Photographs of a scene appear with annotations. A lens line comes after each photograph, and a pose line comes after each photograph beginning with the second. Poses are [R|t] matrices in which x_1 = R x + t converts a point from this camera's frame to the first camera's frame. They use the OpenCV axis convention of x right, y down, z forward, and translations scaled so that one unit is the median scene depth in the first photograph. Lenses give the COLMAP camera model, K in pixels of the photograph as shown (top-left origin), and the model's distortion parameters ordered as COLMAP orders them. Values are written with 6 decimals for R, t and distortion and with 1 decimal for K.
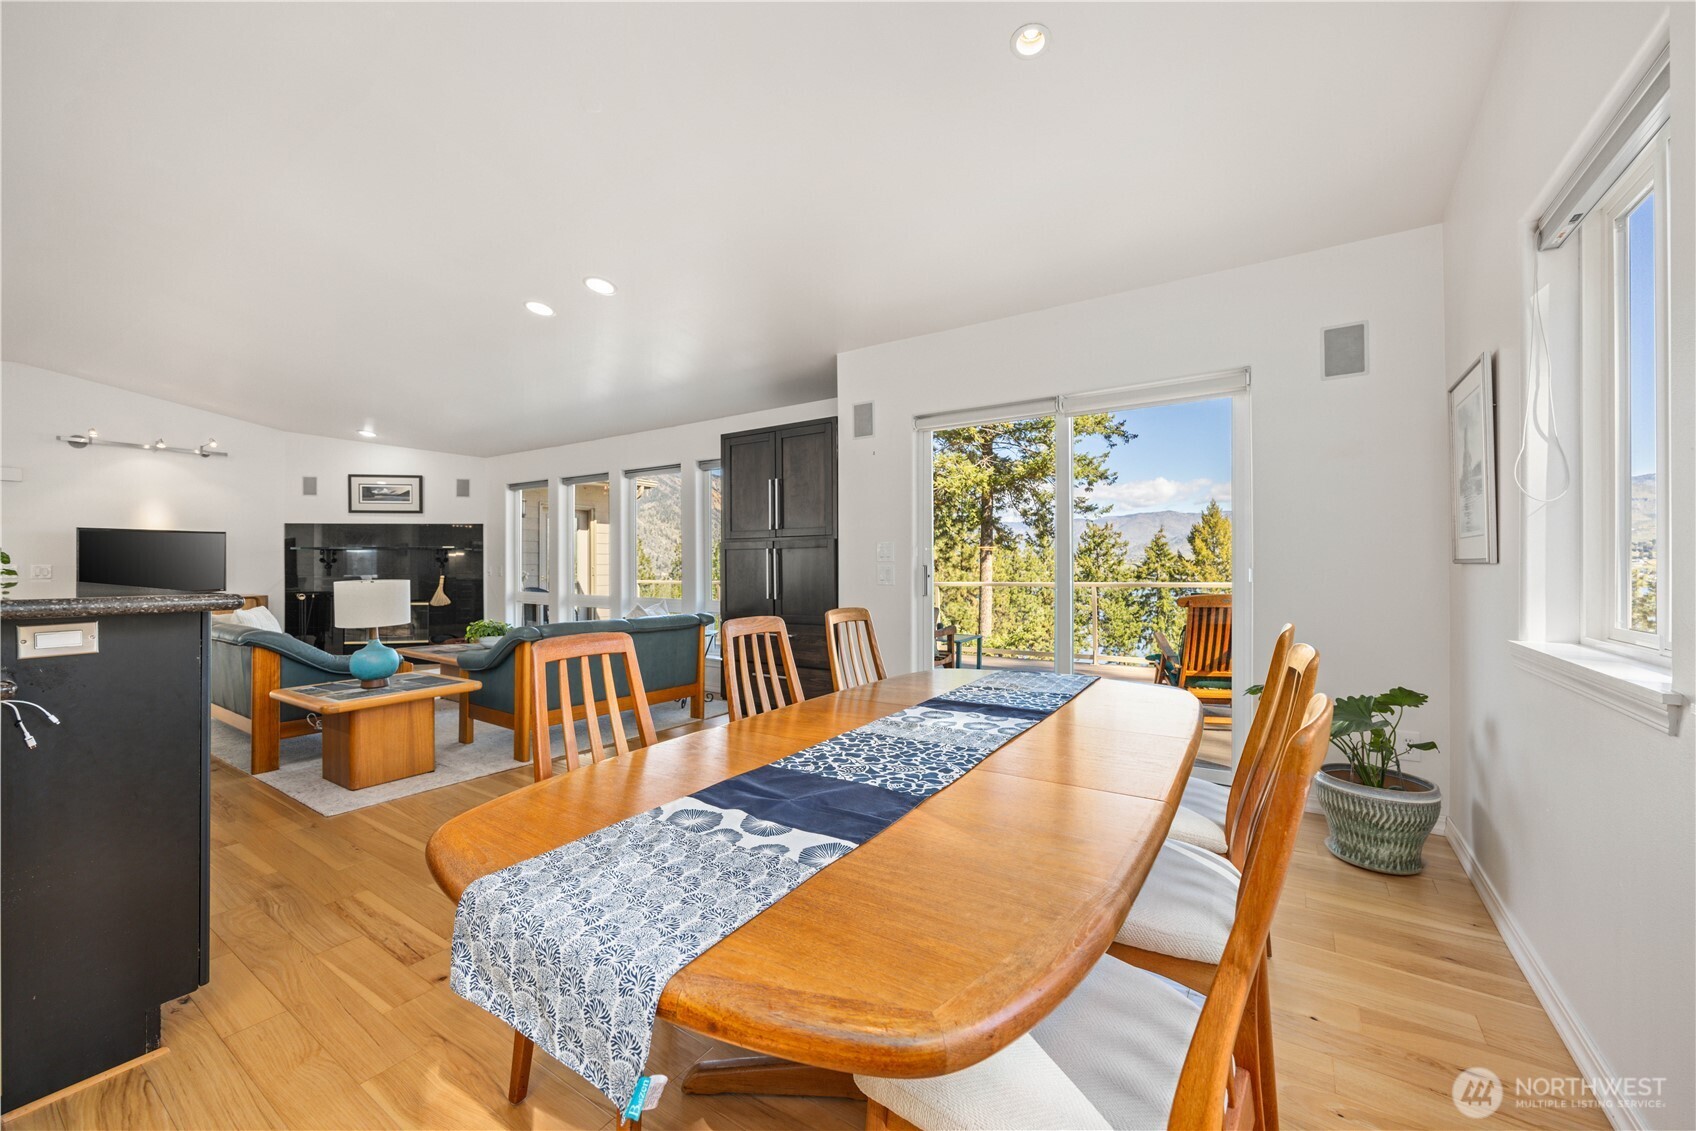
lens RADIAL K [[647.4, 0, 841.2], [0, 647.4, 559.9], [0, 0, 1]] dist [-0.006845, -0.000238]
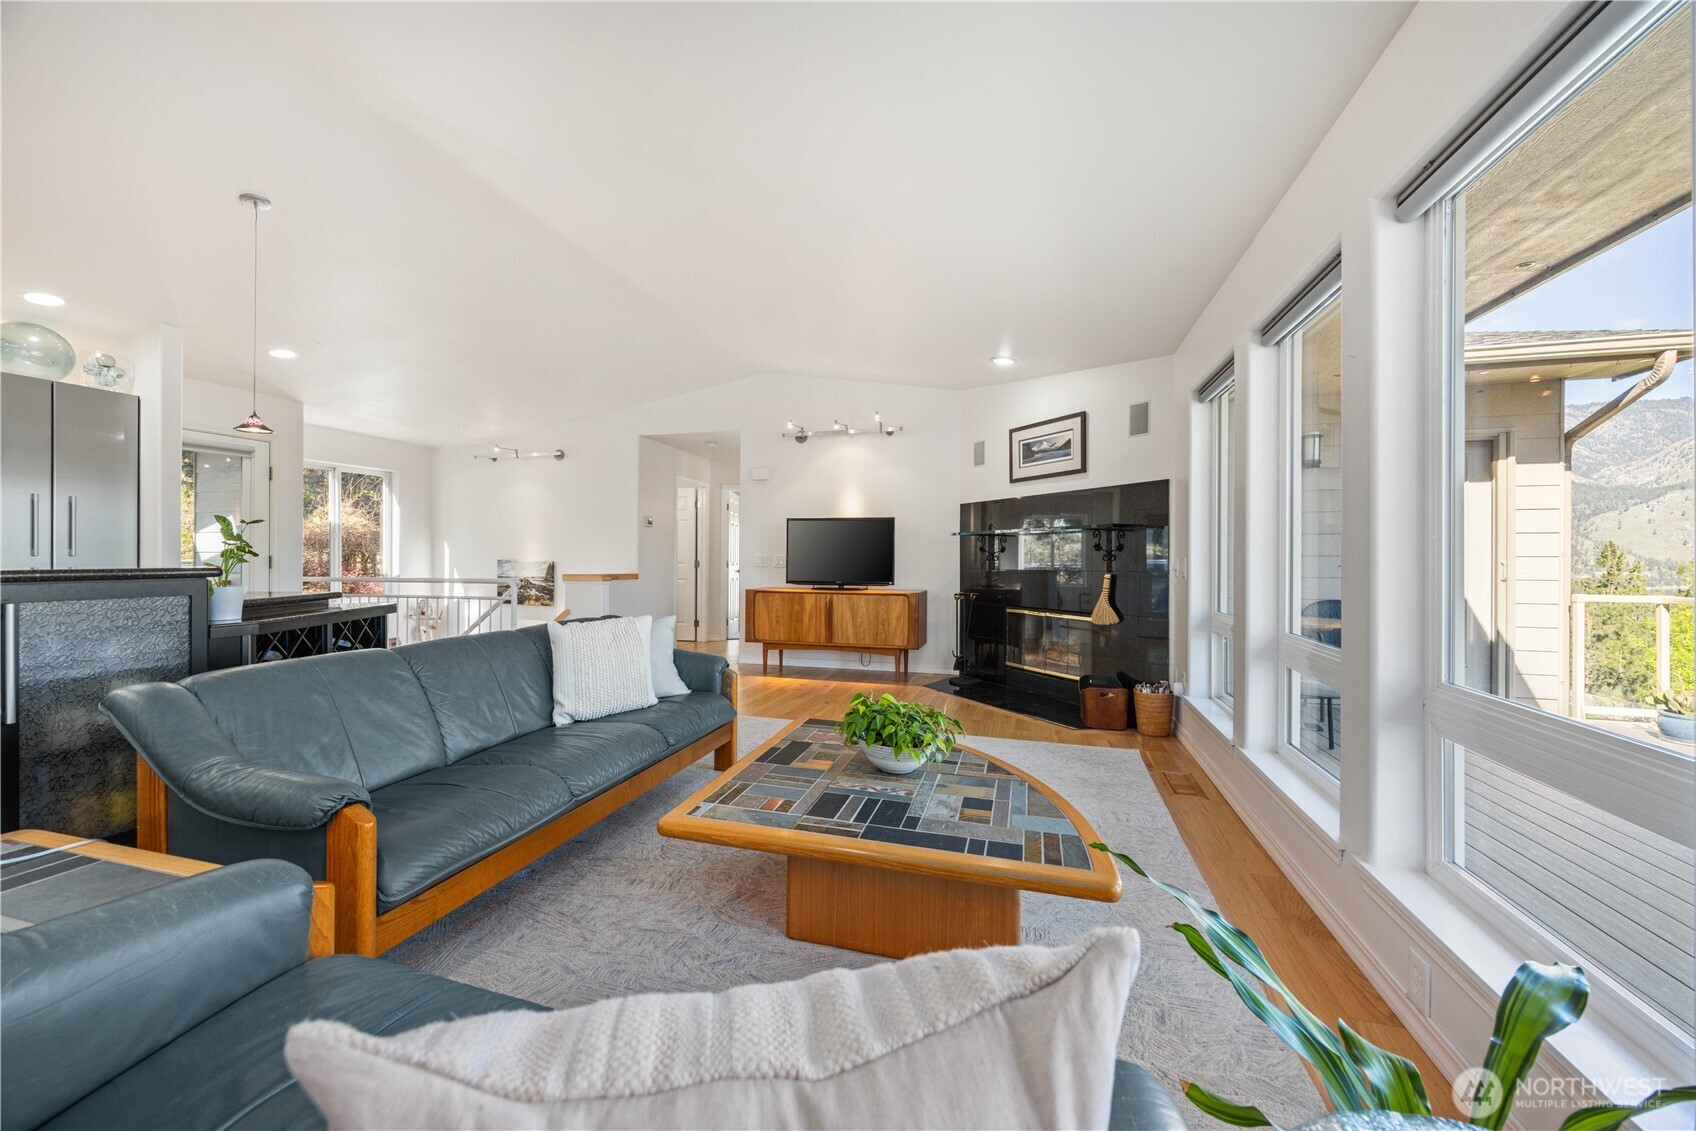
lens RADIAL K [[647.4, 0, 841.2], [0, 647.4, 559.9], [0, 0, 1]] dist [-0.006845, -0.000238]
pose [[0.287820, 0.006758, -0.957661, -0.125367], [0.002461, 0.999967, 0.007796, 0.005943], [0.957681, -0.004600, 0.287794, 0.601771]]
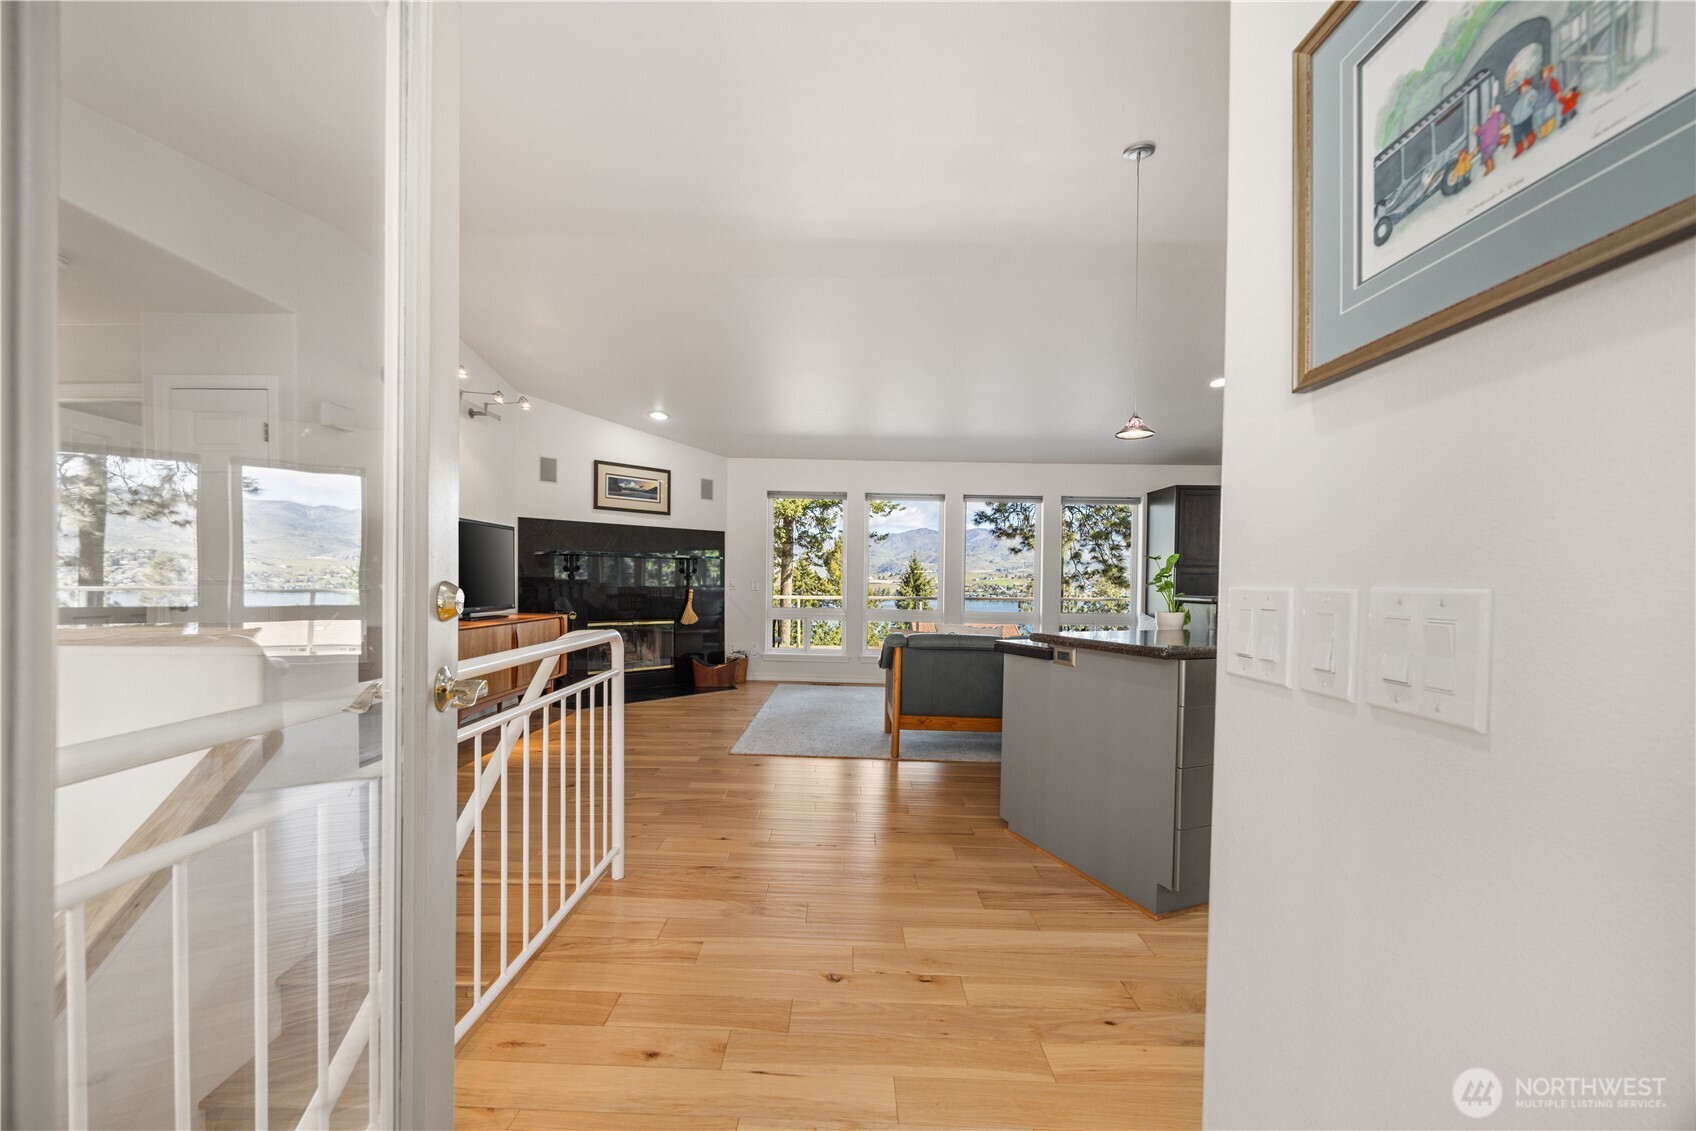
lens RADIAL K [[647.4, 0, 841.2], [0, 647.4, 559.9], [0, 0, 1]] dist [-0.006845, -0.000238]
pose [[0.846842, 0.033924, 0.530762, -0.908779], [-0.020719, 0.999310, -0.030814, 0.007163], [-0.531442, 0.015098, 0.846960, 0.169339]]
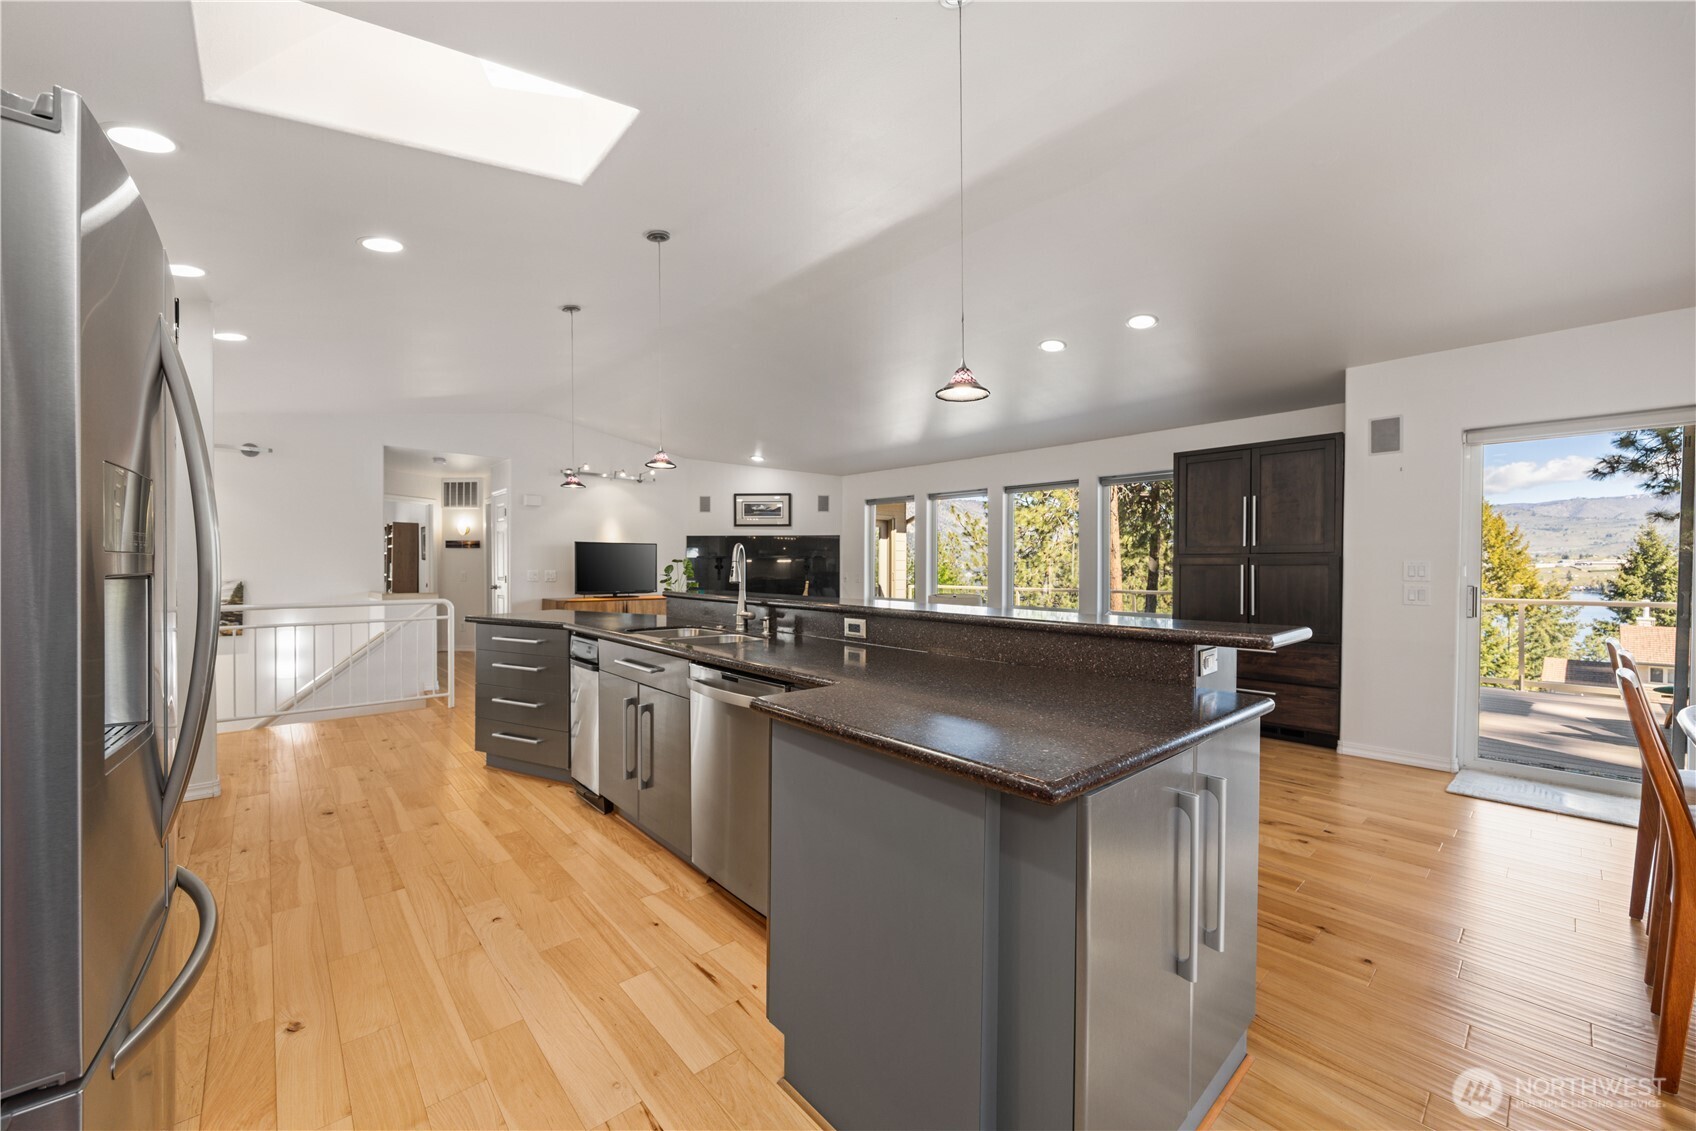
lens RADIAL K [[647.4, 0, 841.2], [0, 647.4, 559.9], [0, 0, 1]] dist [-0.006845, -0.000238]
pose [[0.966519, 0.004470, -0.256555, -0.271418], [-0.004994, 0.999987, -0.001391, -0.012114], [0.256546, 0.002625, 0.966529, -0.080316]]
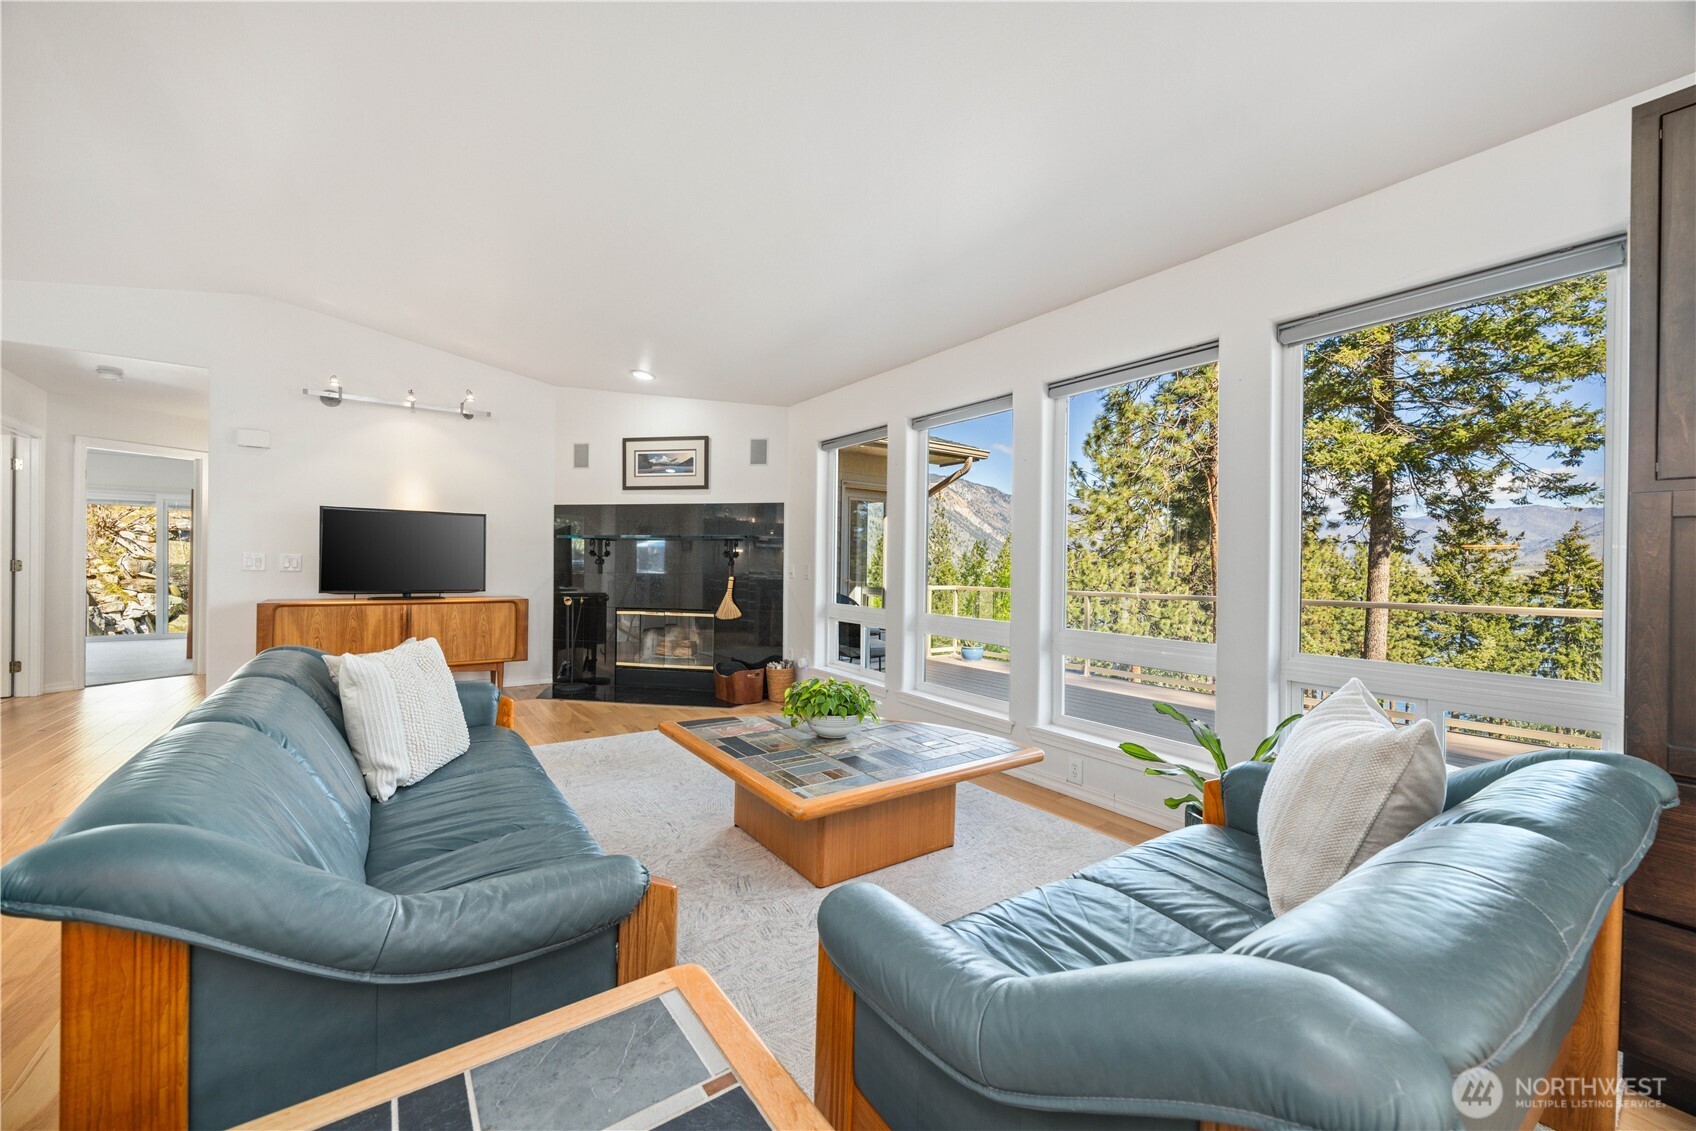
lens RADIAL K [[647.4, 0, 841.2], [0, 647.4, 559.9], [0, 0, 1]] dist [-0.006845, -0.000238]
pose [[0.930930, 0.012361, -0.364988, -0.251094], [-0.013046, 0.999915, 0.000588, 0.003904], [0.364964, 0.004214, 0.931012, 0.390237]]
